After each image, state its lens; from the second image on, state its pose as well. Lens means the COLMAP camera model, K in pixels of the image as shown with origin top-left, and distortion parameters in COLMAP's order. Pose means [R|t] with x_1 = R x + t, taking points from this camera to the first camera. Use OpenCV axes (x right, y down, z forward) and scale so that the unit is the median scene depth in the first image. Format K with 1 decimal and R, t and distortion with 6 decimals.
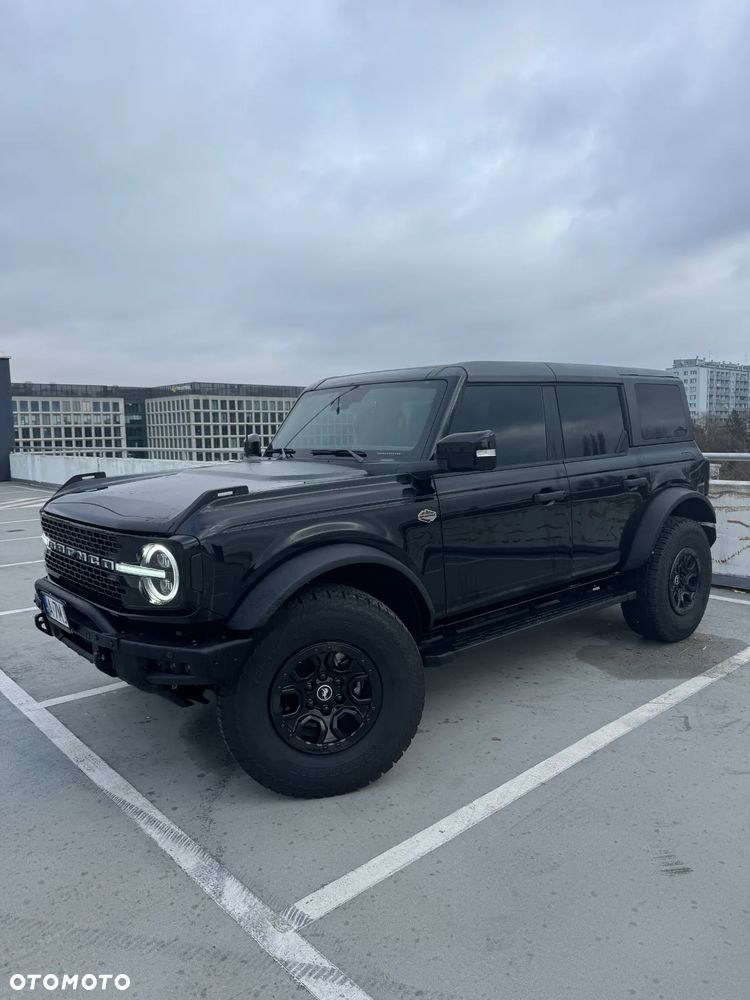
lens RADIAL K [[709.9, 0, 391.2], [0, 709.9, 496.2], [0, 0, 1]] dist [-0.017831, -0.001316]
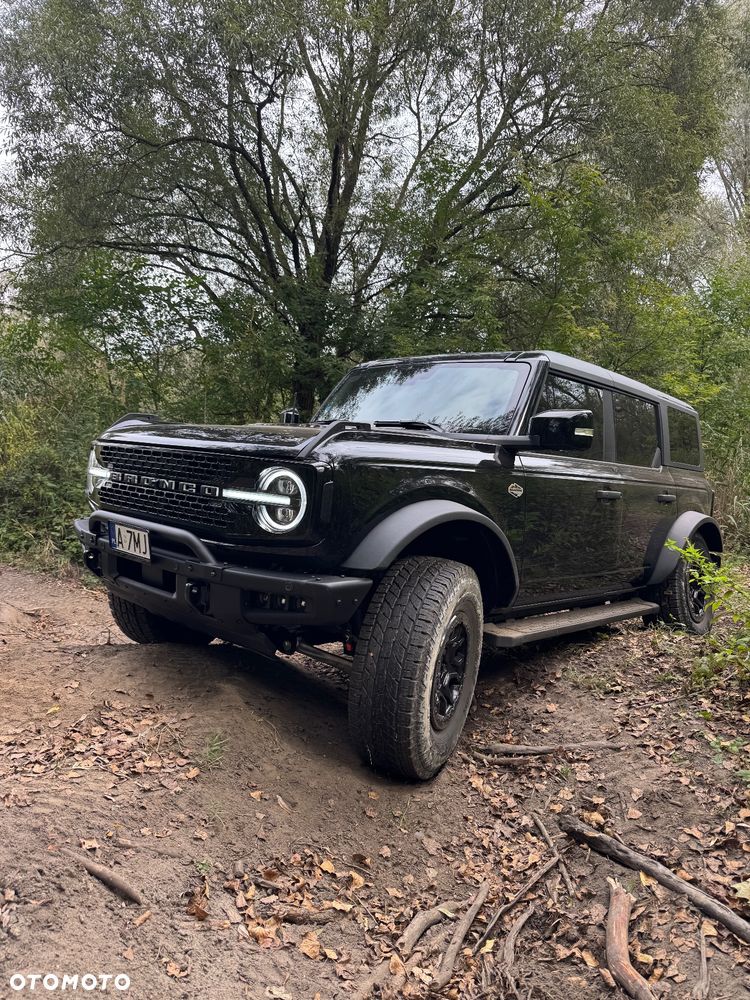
lens RADIAL K [[702.7, 0, 378.1], [0, 702.7, 500.1], [0, 0, 1]] dist [0.009104, 0.000875]
pose [[0.988598, 0.108826, 0.104070, -0.268013], [-0.103063, 0.992909, -0.059249, 0.135199], [-0.109780, 0.047848, 0.992804, 0.063358]]
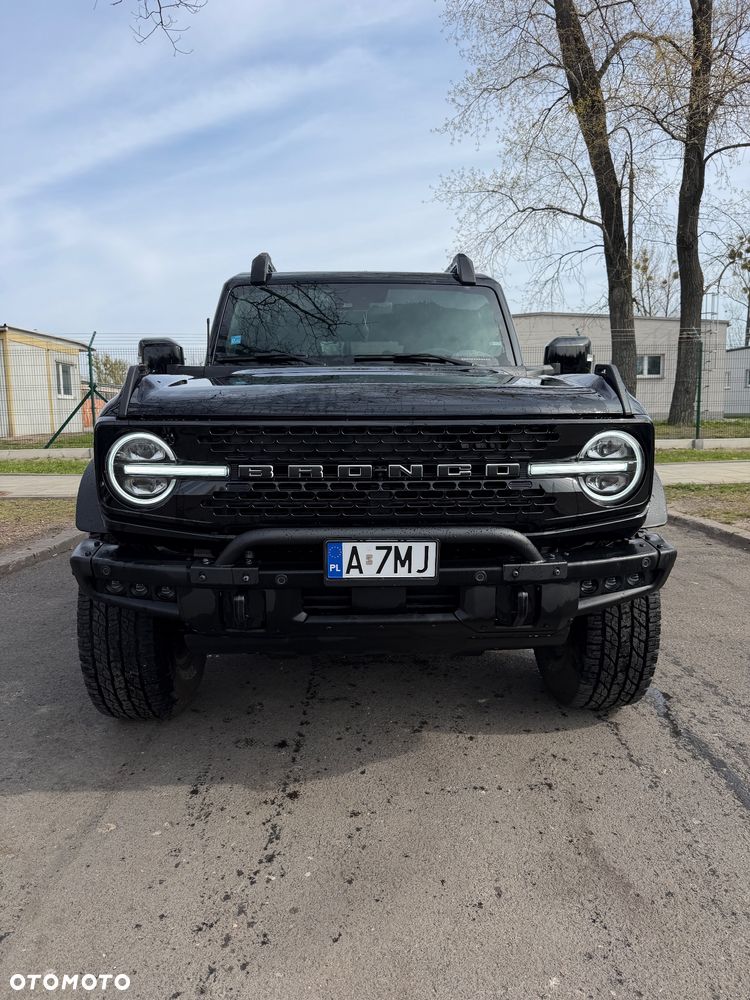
lens RADIAL K [[695.4, 0, 375.8], [0, 695.4, 495.6], [0, 0, 1]] dist [0.046791, -0.056060]
pose [[0.644577, -0.078665, 0.760482, -0.976809], [0.066087, 0.996702, 0.047085, 0.078241], [-0.761678, 0.019908, 0.647650, 0.628278]]
